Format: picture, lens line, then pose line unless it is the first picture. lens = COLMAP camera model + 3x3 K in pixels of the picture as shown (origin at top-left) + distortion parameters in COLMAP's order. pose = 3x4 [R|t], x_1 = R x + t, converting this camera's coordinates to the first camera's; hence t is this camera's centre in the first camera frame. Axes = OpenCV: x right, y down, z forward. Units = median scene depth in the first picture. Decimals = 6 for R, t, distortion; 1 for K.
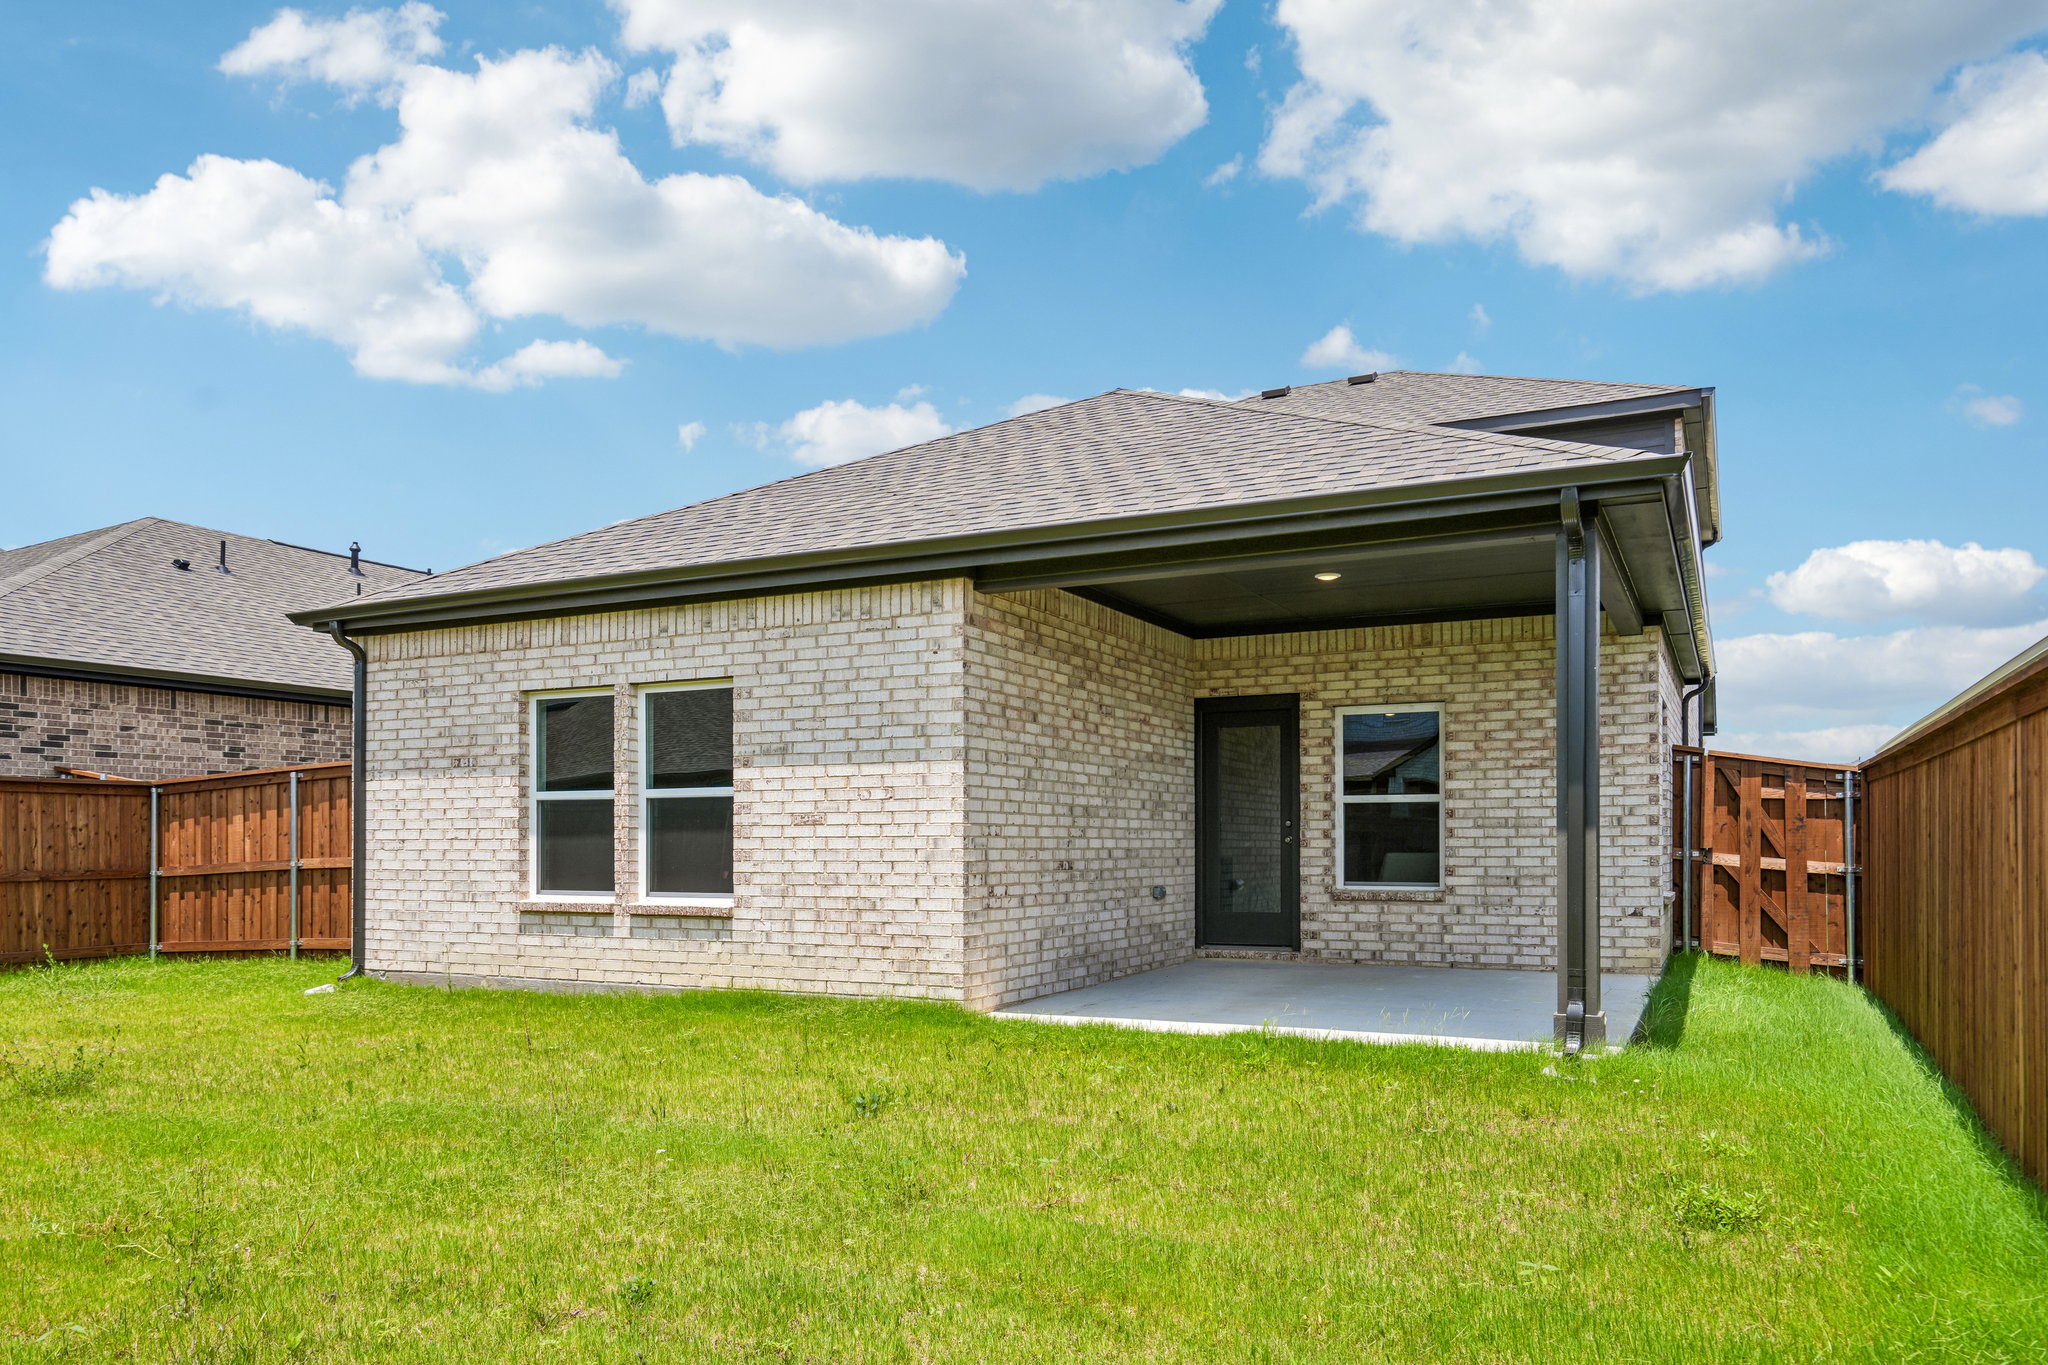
lens RADIAL K [[1368.8, 0, 1039.9], [0, 1368.8, 811.2], [0, 0, 1]] dist [-0.005110, -0.001415]
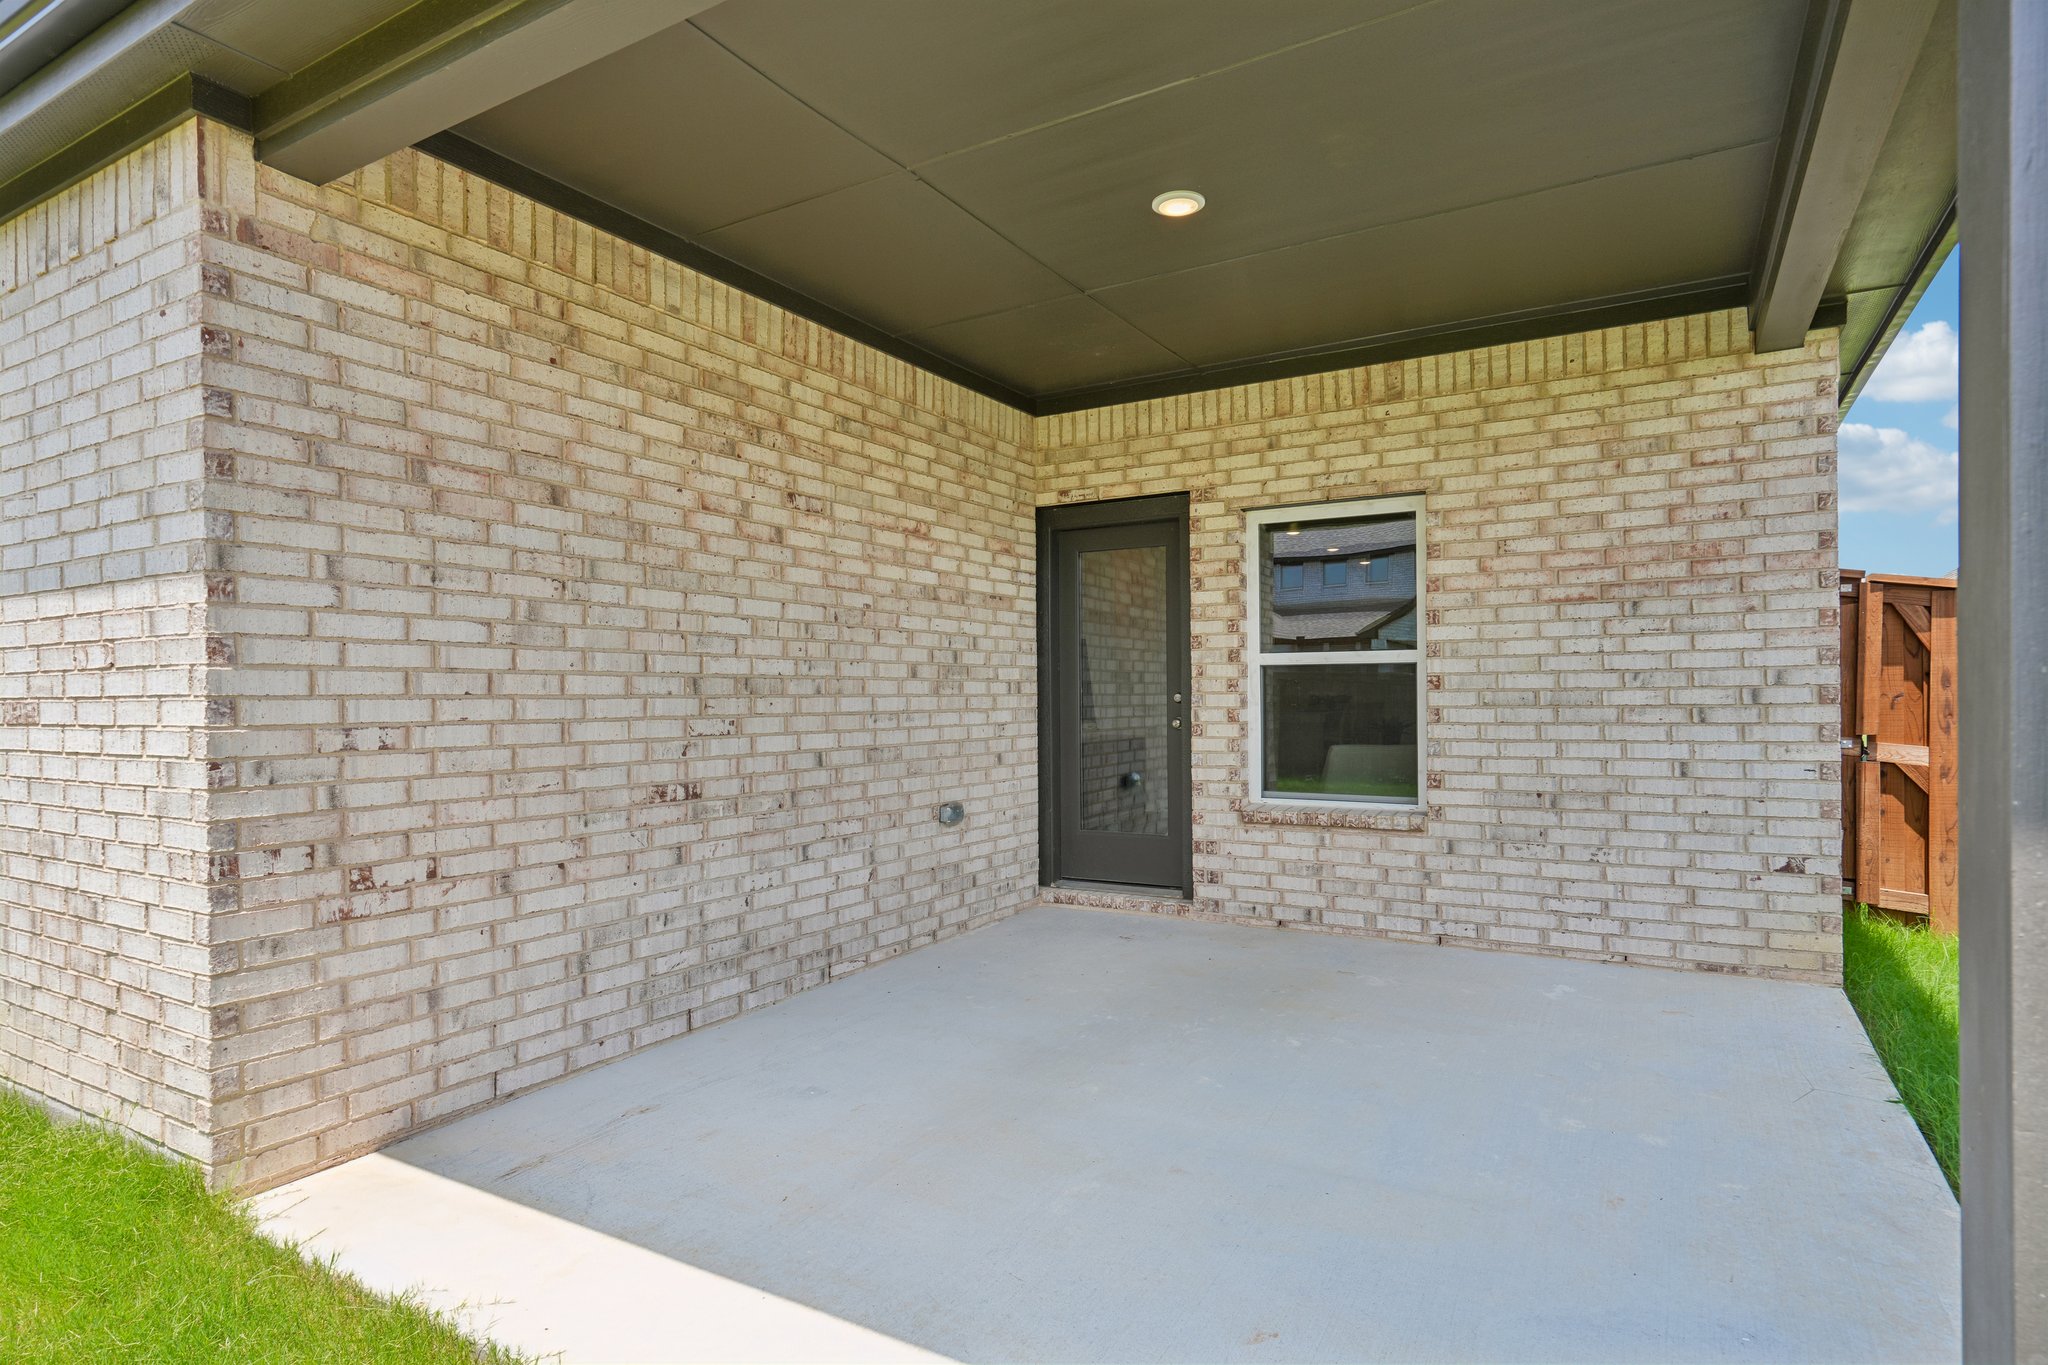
lens RADIAL K [[1106.6, 0, 1022.1], [0, 1106.6, 679.8], [0, 0, 1]] dist [0.000486, 0.000025]
pose [[0.997855, -0.006796, -0.065107, 0.149607], [0.007390, 0.999933, 0.008888, -0.004821], [0.065042, -0.009350, 0.997839, 0.500827]]
